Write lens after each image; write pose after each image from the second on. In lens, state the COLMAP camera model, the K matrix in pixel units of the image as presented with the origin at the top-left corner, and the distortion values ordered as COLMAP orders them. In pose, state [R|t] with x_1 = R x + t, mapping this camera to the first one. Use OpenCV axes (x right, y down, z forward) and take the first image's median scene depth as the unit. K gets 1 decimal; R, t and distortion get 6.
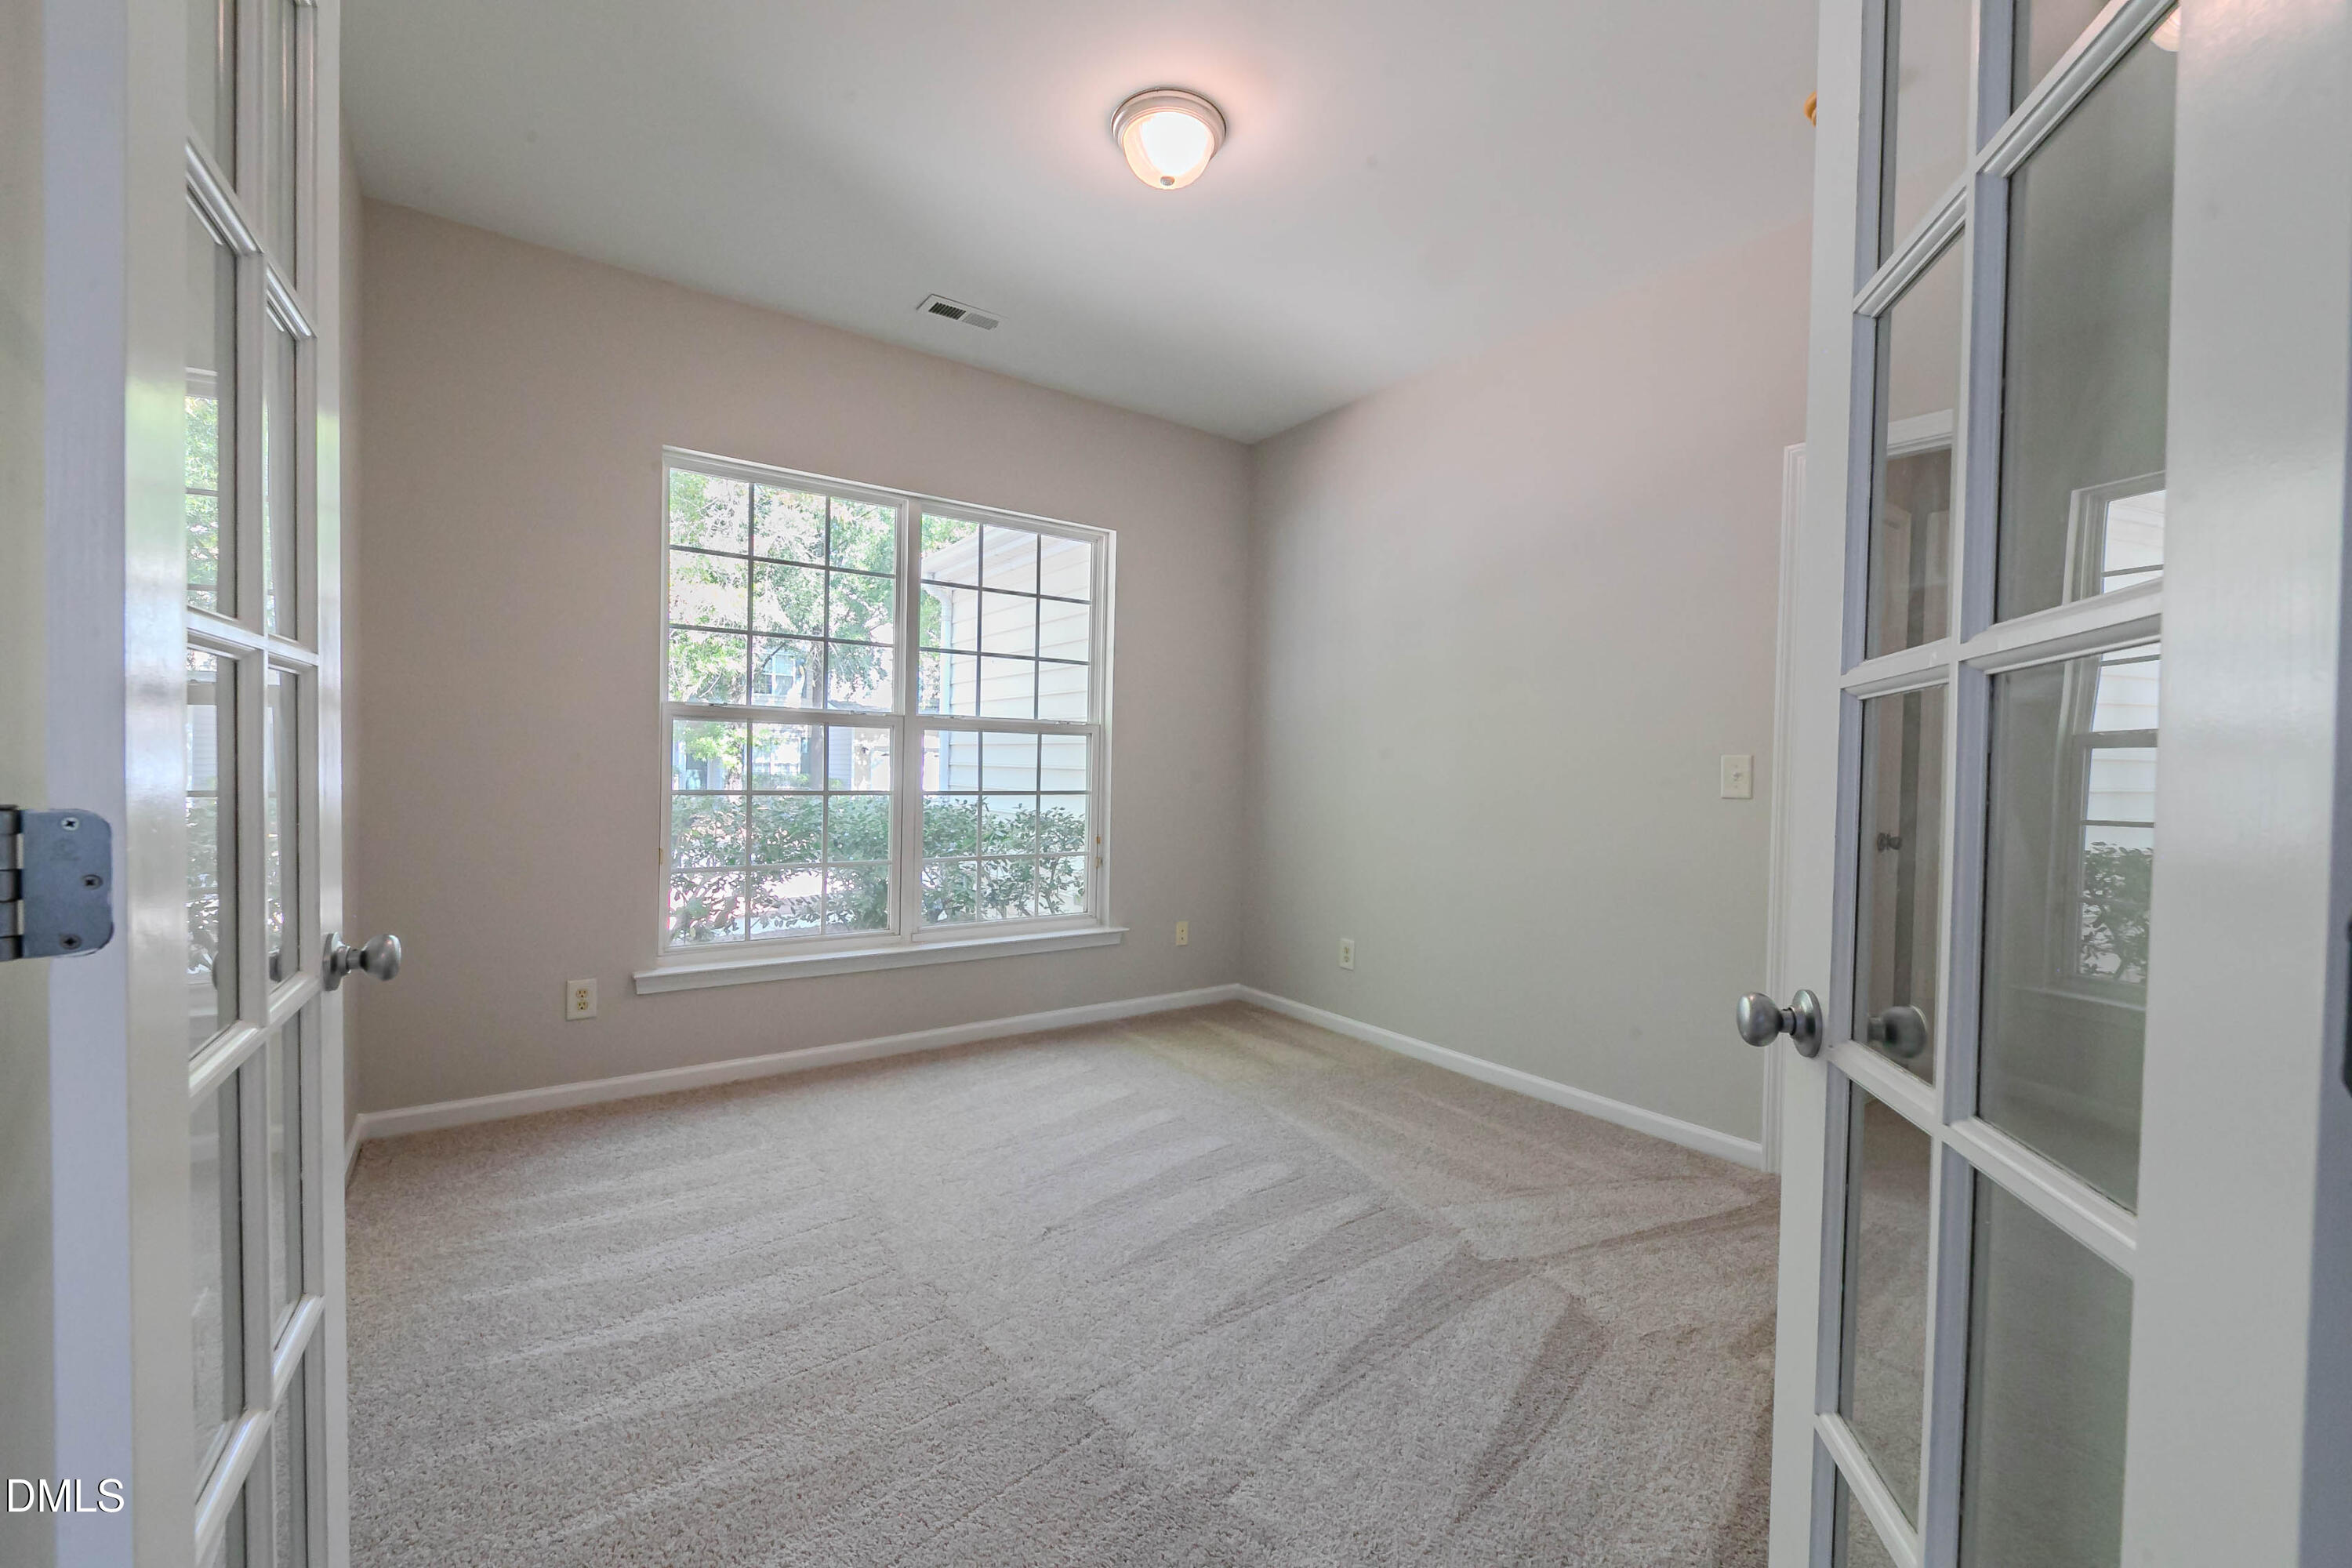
lens RADIAL K [[973.8, 0, 1175.2], [0, 973.8, 777.1], [0, 0, 1]] dist [0.000406, -0.000317]
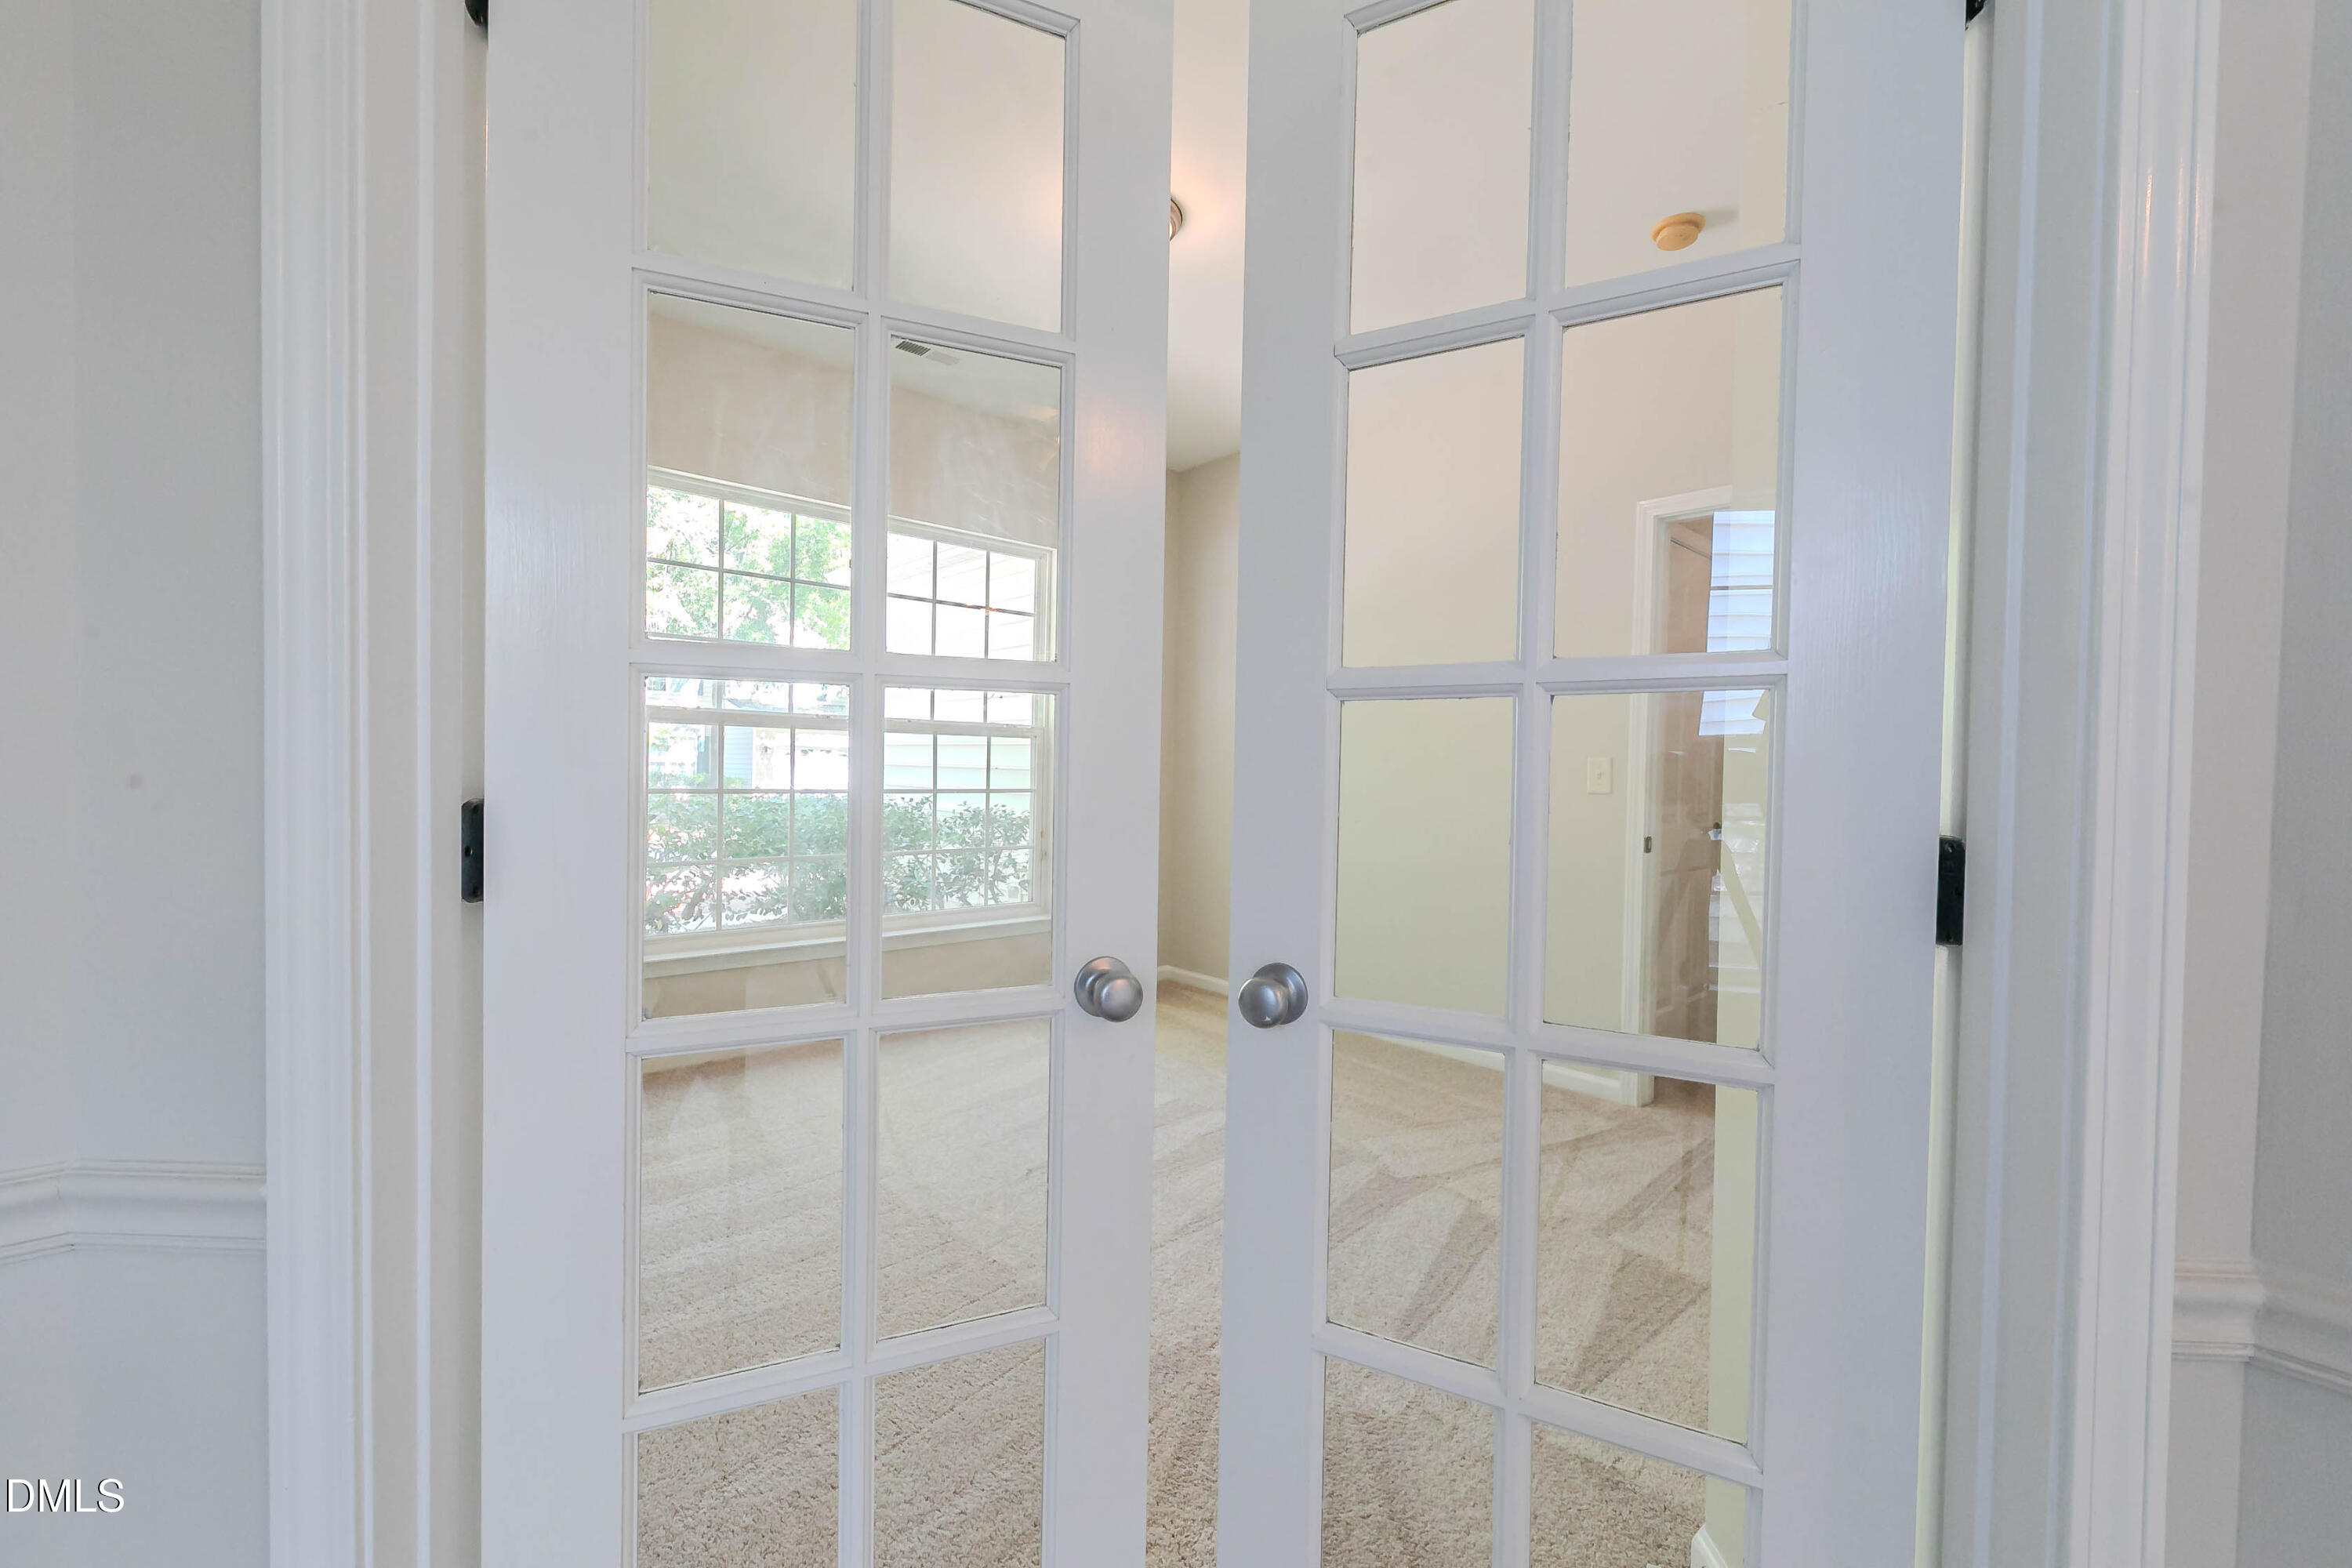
lens RADIAL K [[943.0, 0, 1185.6], [0, 943.0, 778.5], [0, 0, 1]] dist [0.003657, -0.002620]
pose [[0.994527, -0.001676, 0.104465, -0.033183], [0.001370, 0.999995, 0.003004, -0.000374], [-0.104470, -0.002844, 0.994524, -0.065291]]
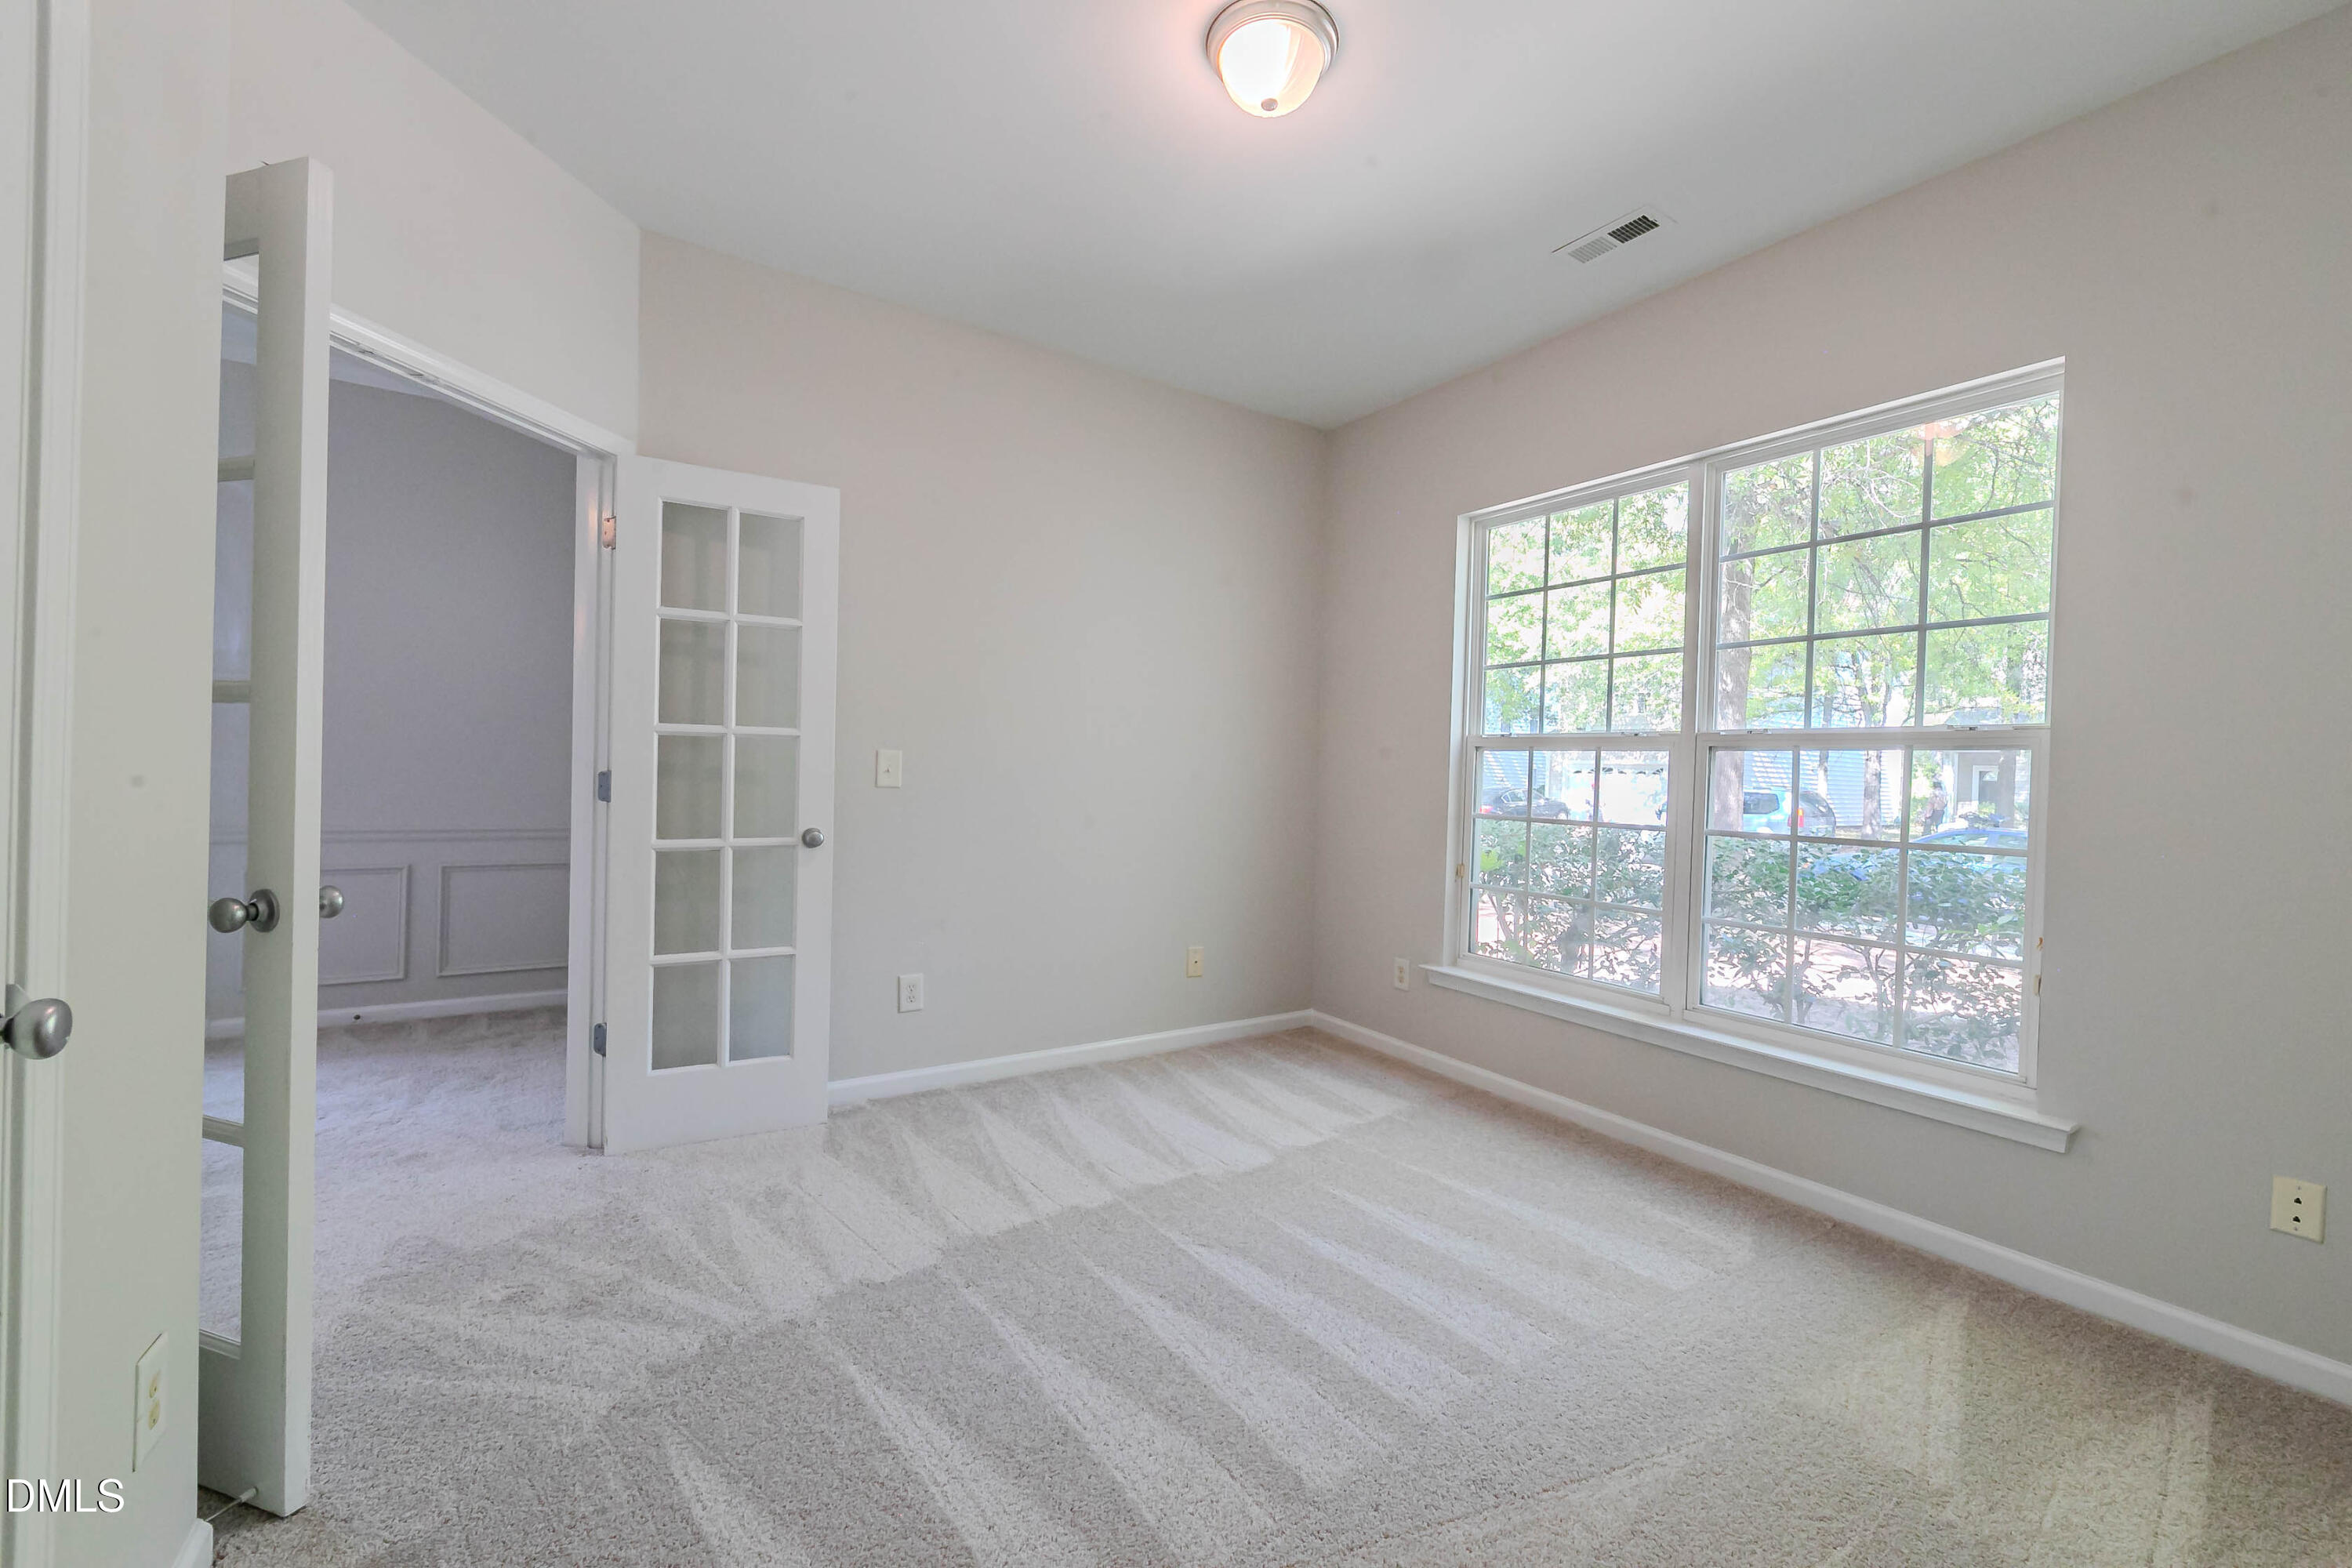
lens RADIAL K [[973.8, 0, 1175.2], [0, 973.8, 777.1], [0, 0, 1]] dist [0.000406, -0.000317]
pose [[-0.070937, -0.012308, -0.997405, 0.540508], [-0.038635, 0.999207, -0.009583, -0.003954], [0.996732, 0.037855, -0.071356, 0.626709]]
